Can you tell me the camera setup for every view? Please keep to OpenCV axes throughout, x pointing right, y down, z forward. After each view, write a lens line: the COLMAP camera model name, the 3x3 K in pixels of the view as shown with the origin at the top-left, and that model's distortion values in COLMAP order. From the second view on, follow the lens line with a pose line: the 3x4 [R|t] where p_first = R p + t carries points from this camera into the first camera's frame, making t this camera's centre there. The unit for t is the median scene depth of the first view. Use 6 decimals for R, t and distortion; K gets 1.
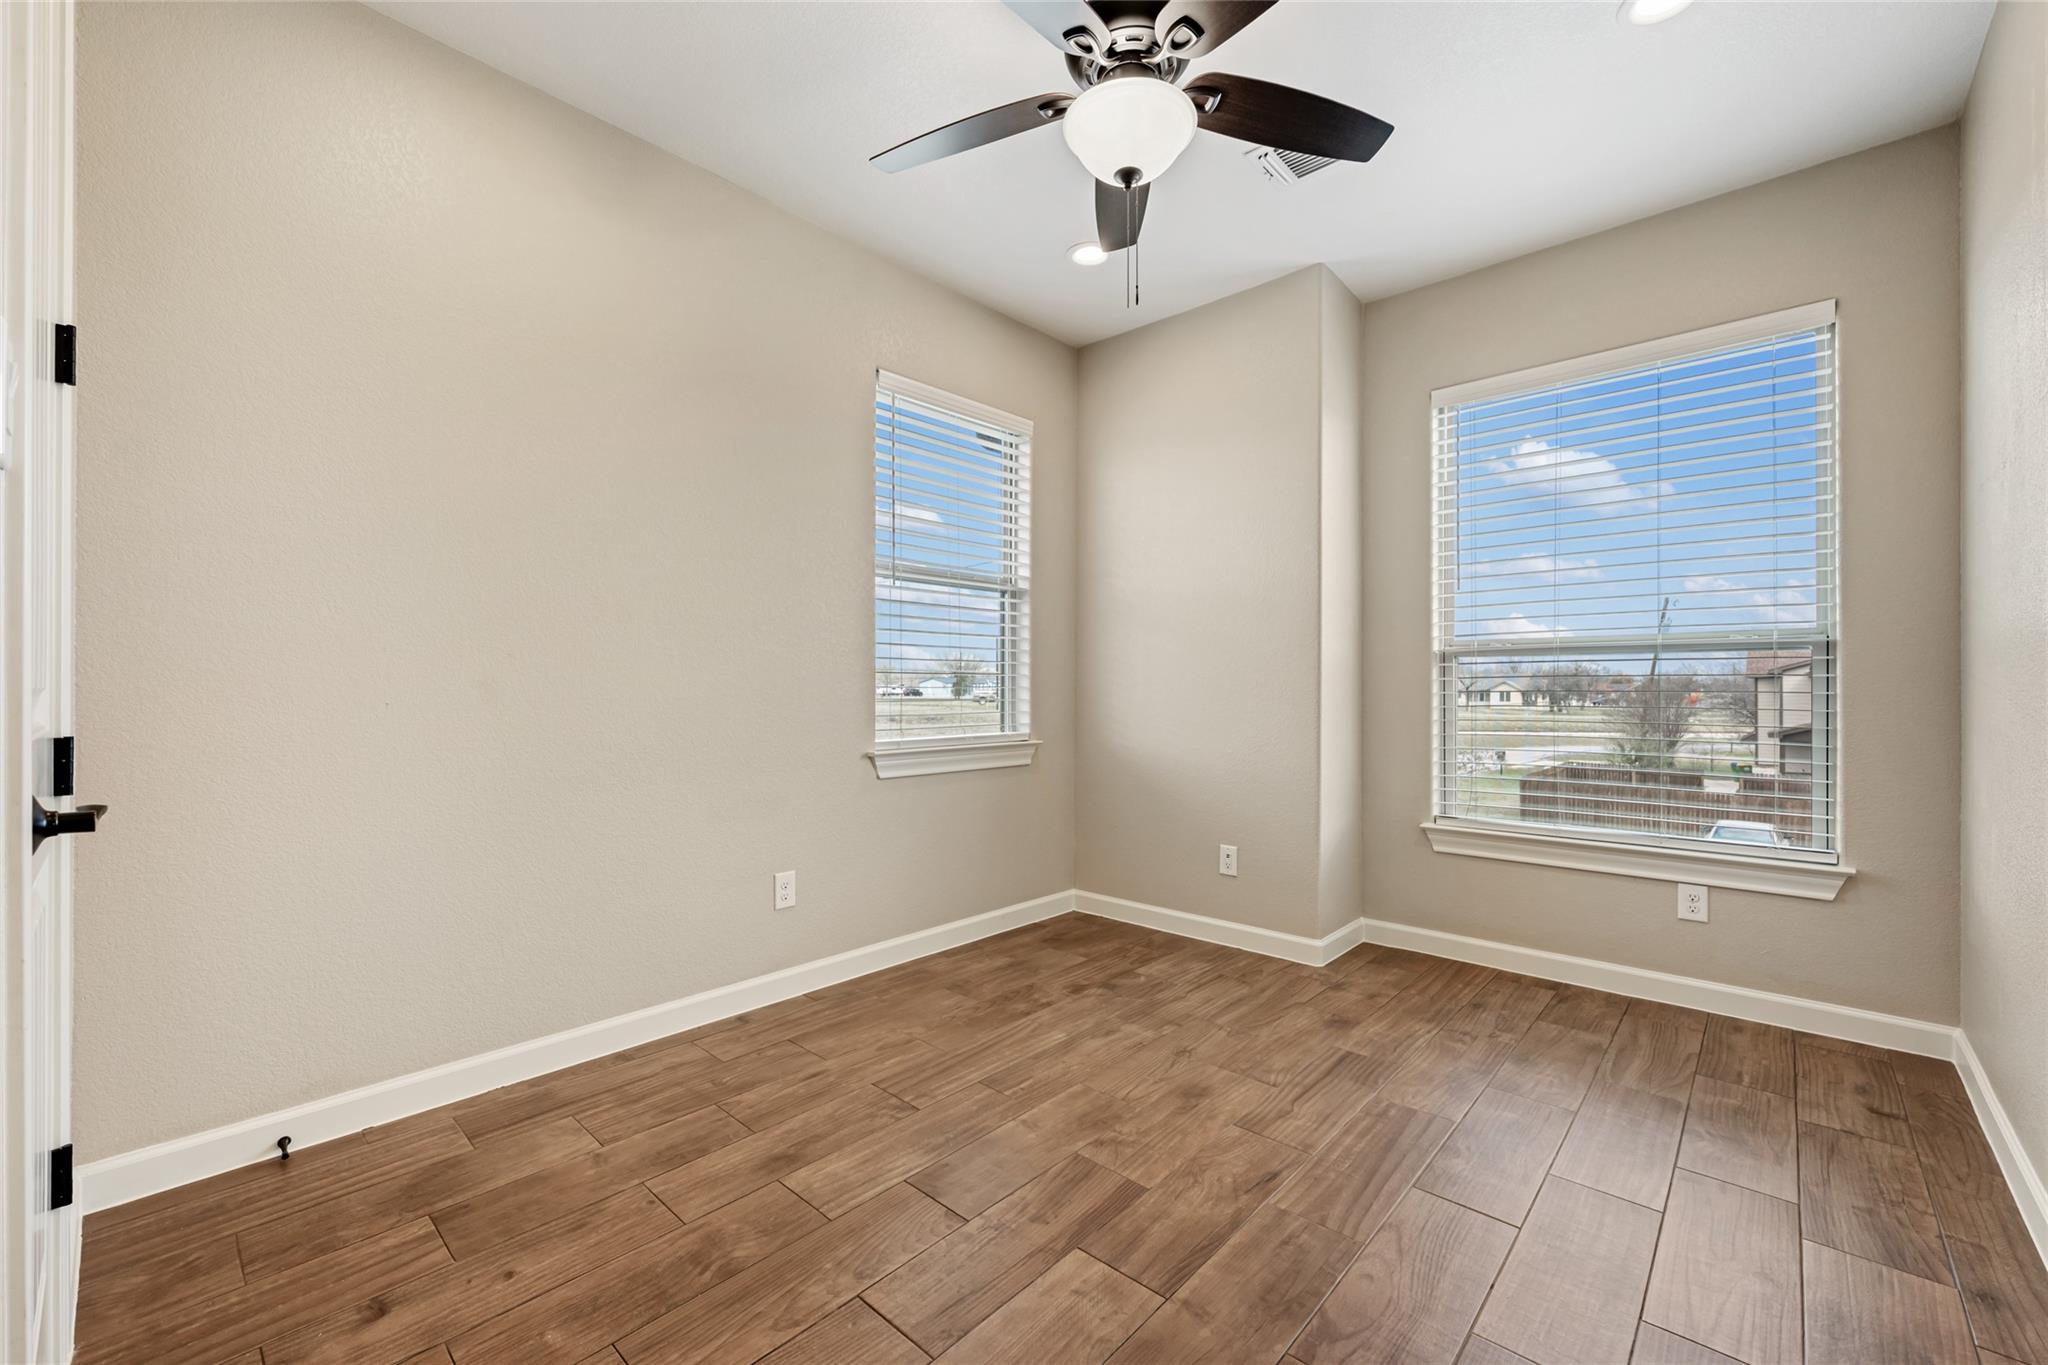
lens RADIAL K [[813.2, 0, 1029.2], [0, 813.2, 689.2], [0, 0, 1]] dist [0.001564, -0.000292]
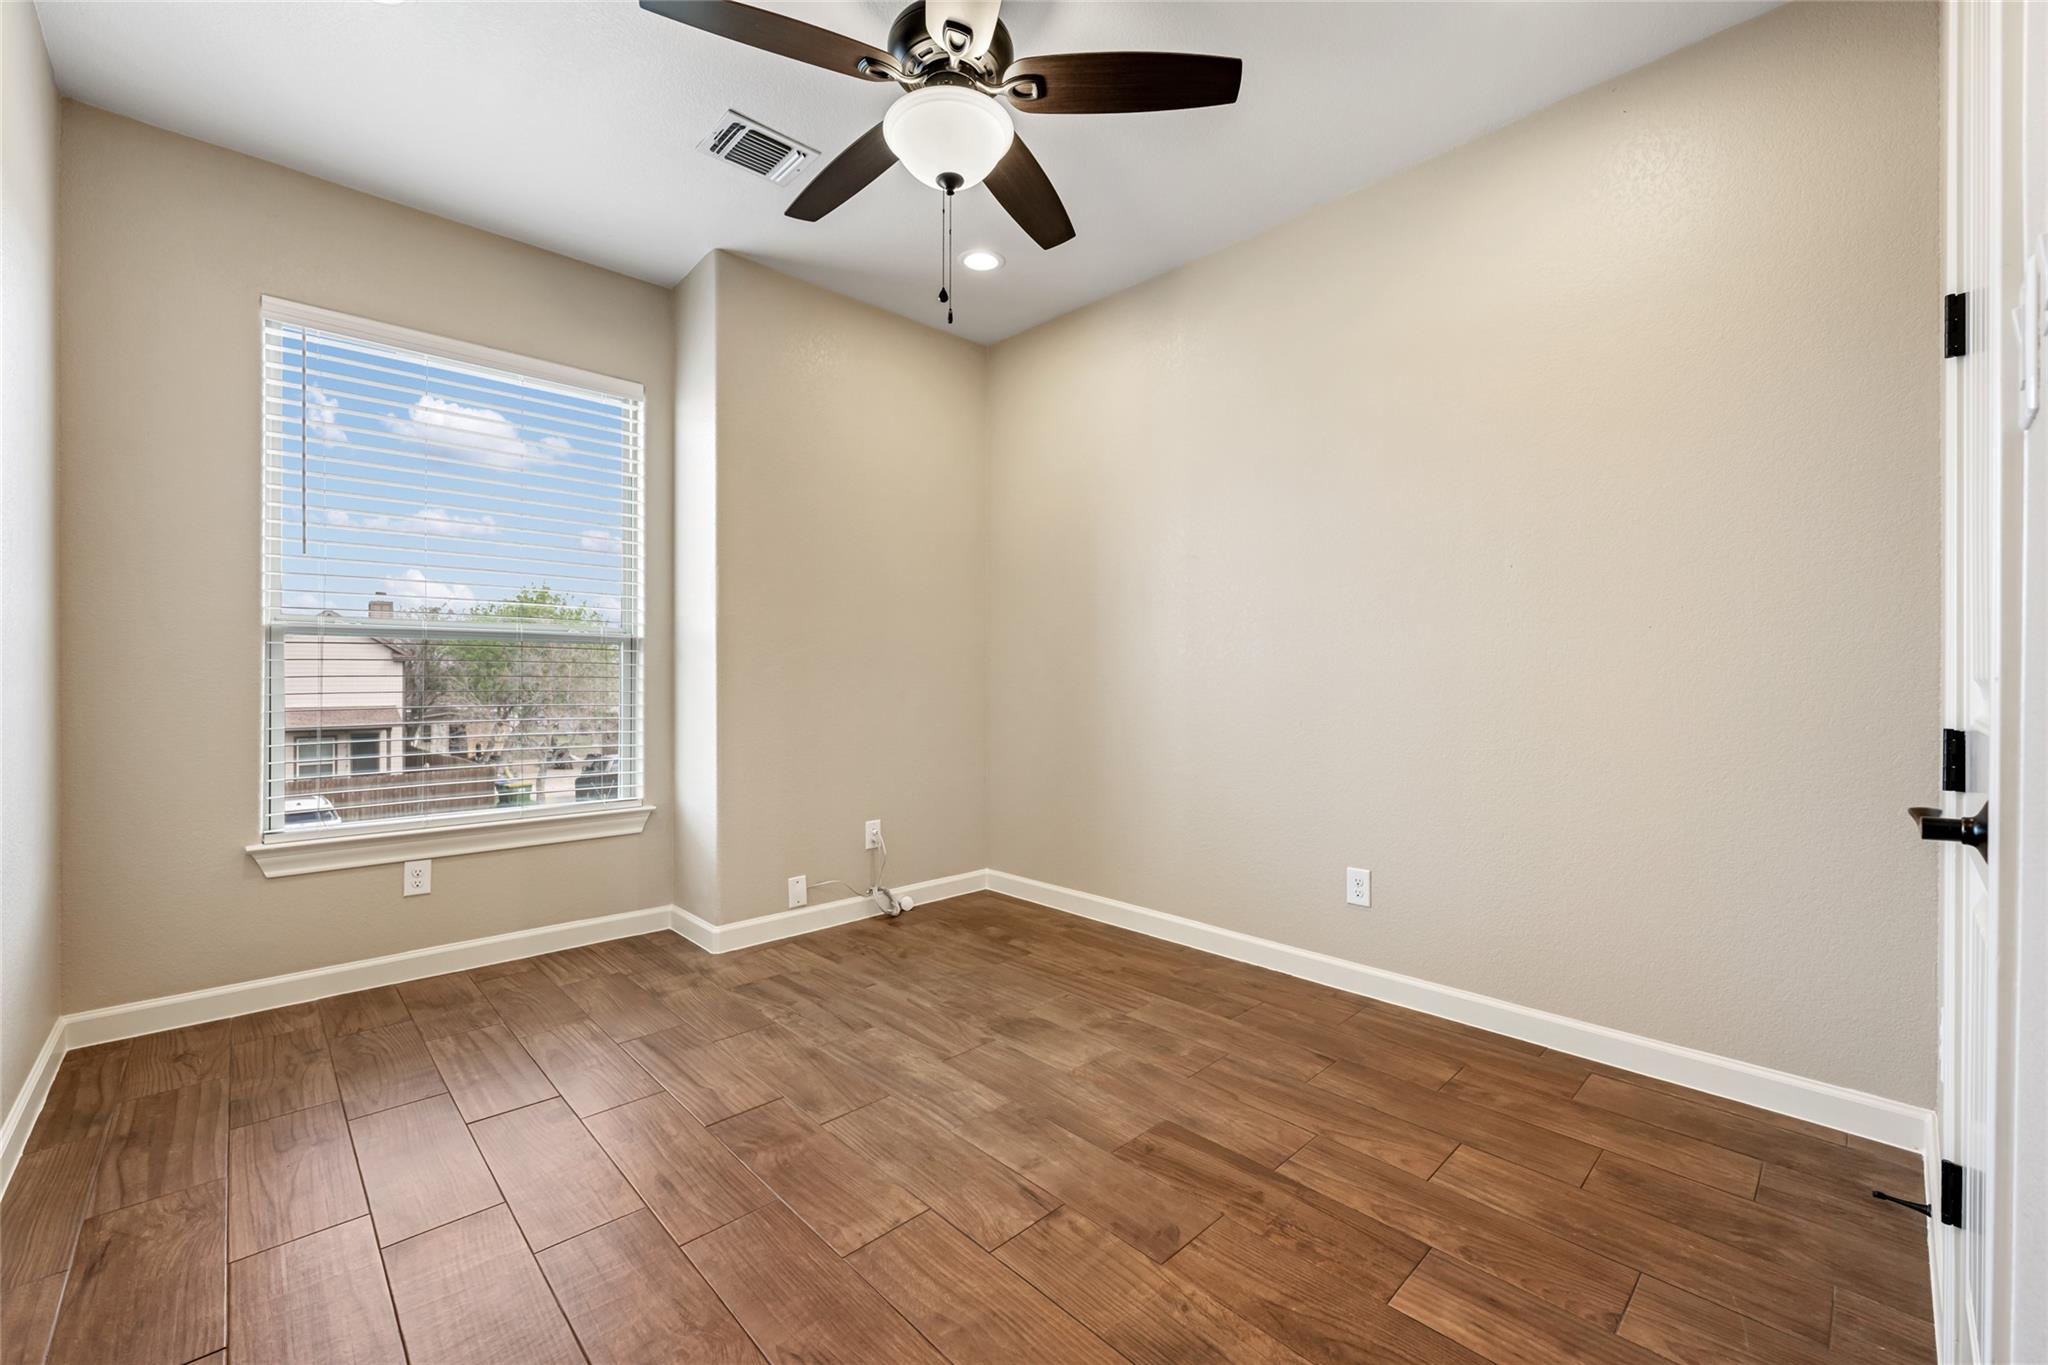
lens RADIAL K [[813.2, 0, 1027.7], [0, 813.2, 679.1], [0, 0, 1]] dist [0.001564, -0.000292]
pose [[0.066605, -0.001054, 0.997779, -0.239343], [-0.006151, 0.999980, 0.001467, 0.000008], [-0.997760, -0.006235, 0.066597, 0.207586]]
